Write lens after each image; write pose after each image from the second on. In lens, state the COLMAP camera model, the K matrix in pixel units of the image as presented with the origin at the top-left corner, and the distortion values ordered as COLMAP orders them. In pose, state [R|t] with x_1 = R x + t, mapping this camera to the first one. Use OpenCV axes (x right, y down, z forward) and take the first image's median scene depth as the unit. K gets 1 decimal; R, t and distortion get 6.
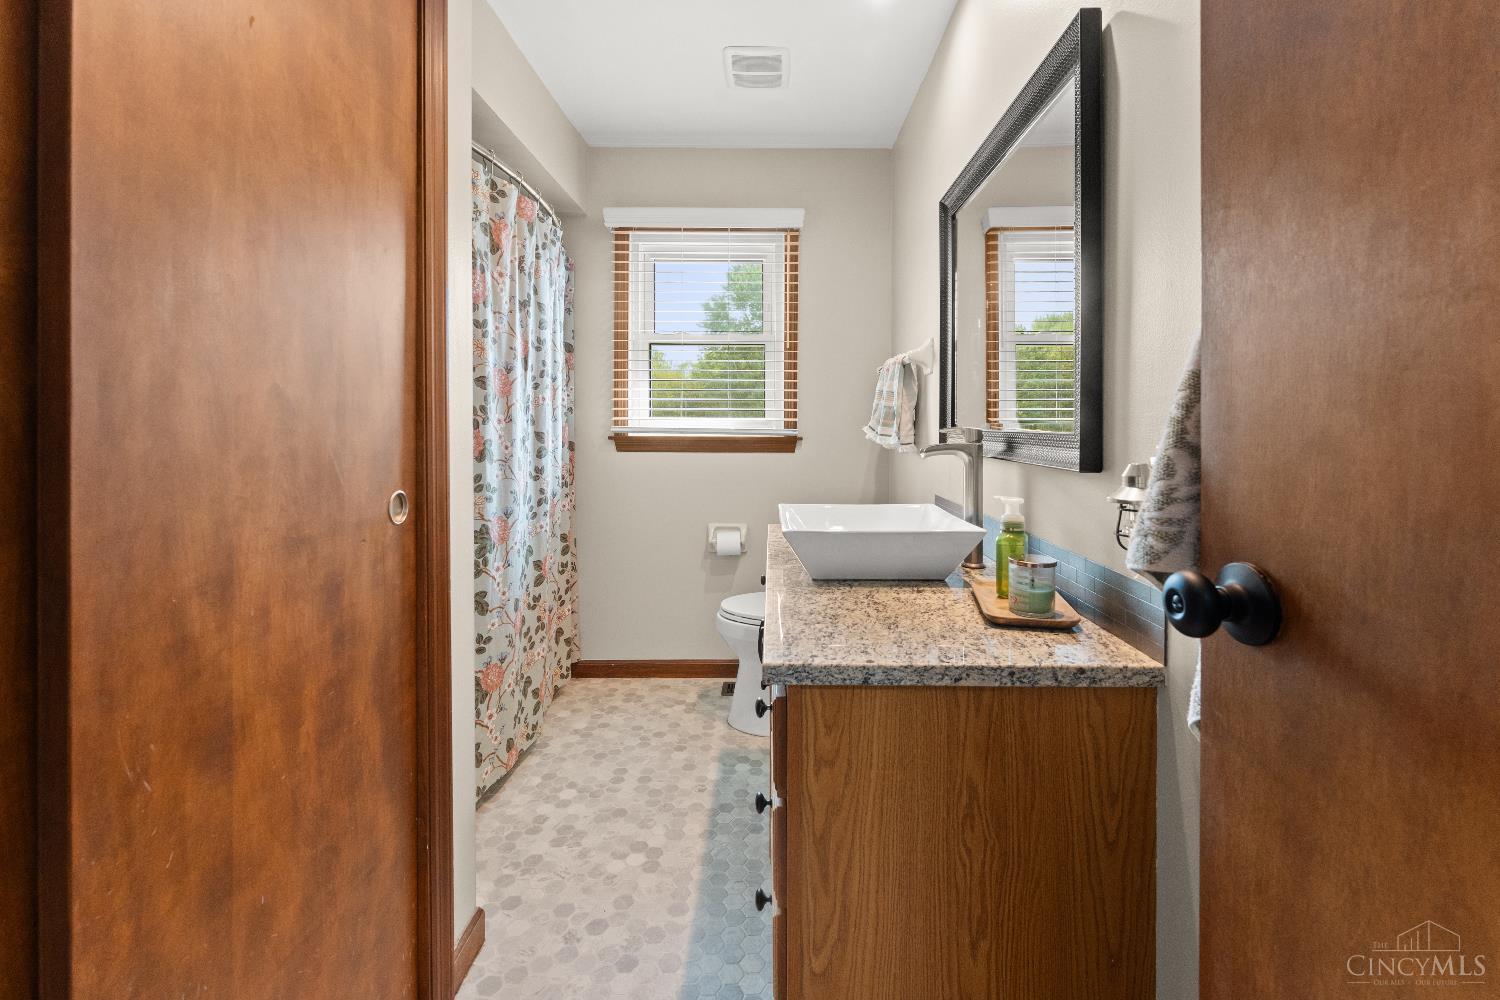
lens RADIAL K [[647.3, 0, 730.2], [0, 647.3, 423.6], [0, 0, 1]] dist [-0.004737, -0.000255]
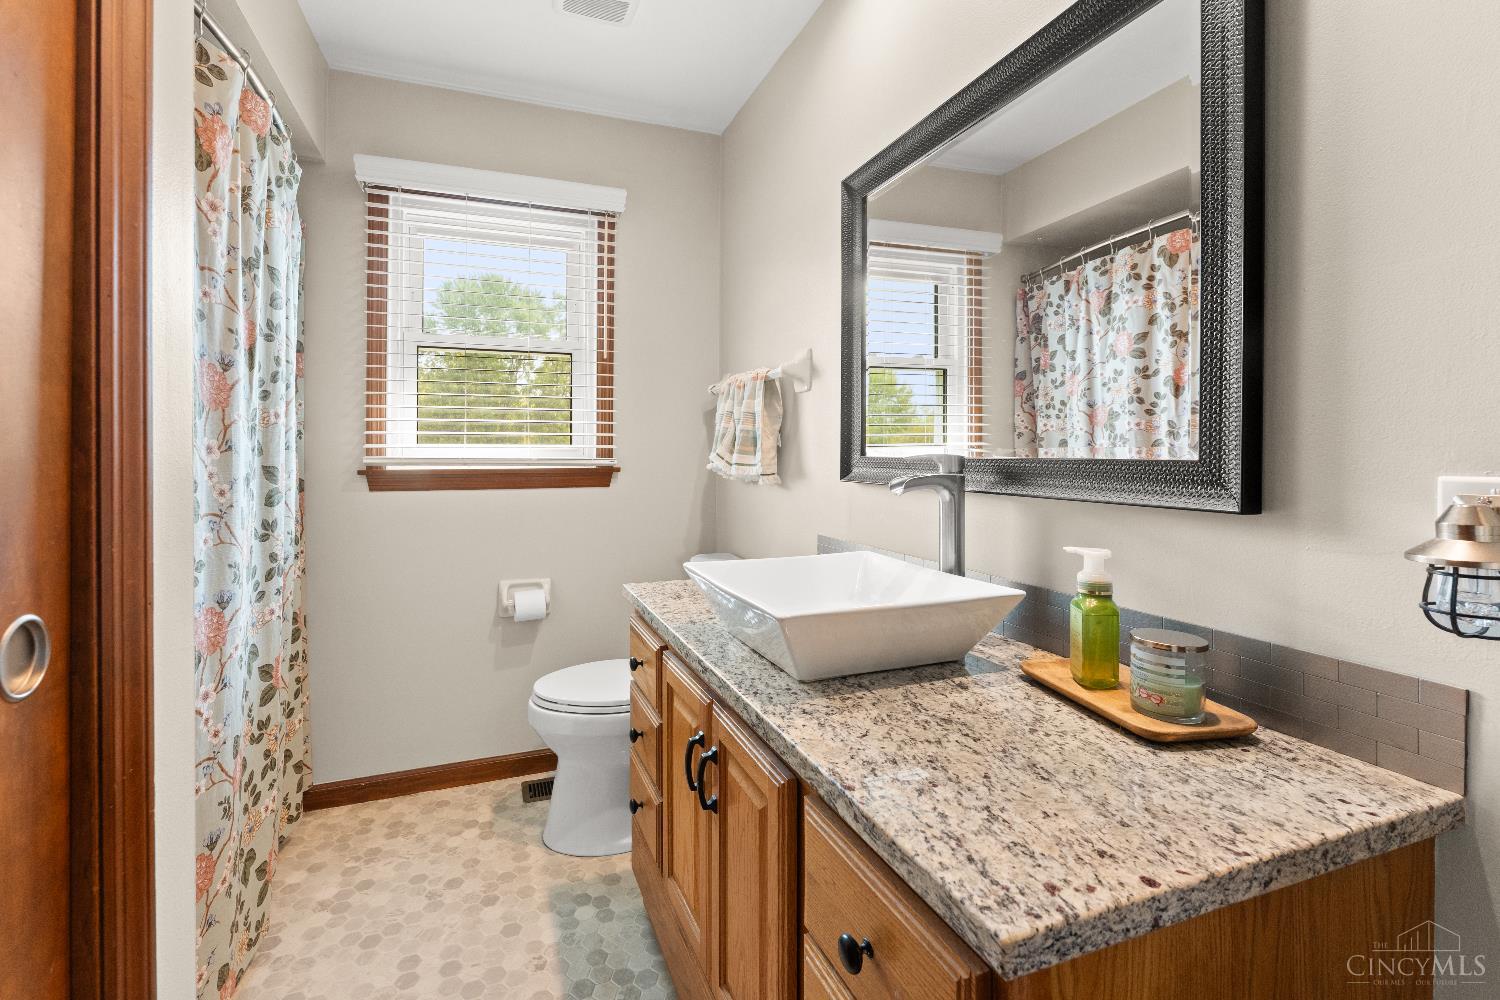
lens RADIAL K [[719.2, 0, 748.4], [0, 719.2, 442.6], [0, 0, 1]] dist [-0.005994, 0.000929]
pose [[0.939041, -0.002490, 0.343797, -0.085040], [0.006546, 0.999922, -0.010638, 0.000012], [-0.343743, 0.012240, 0.938984, 0.148280]]
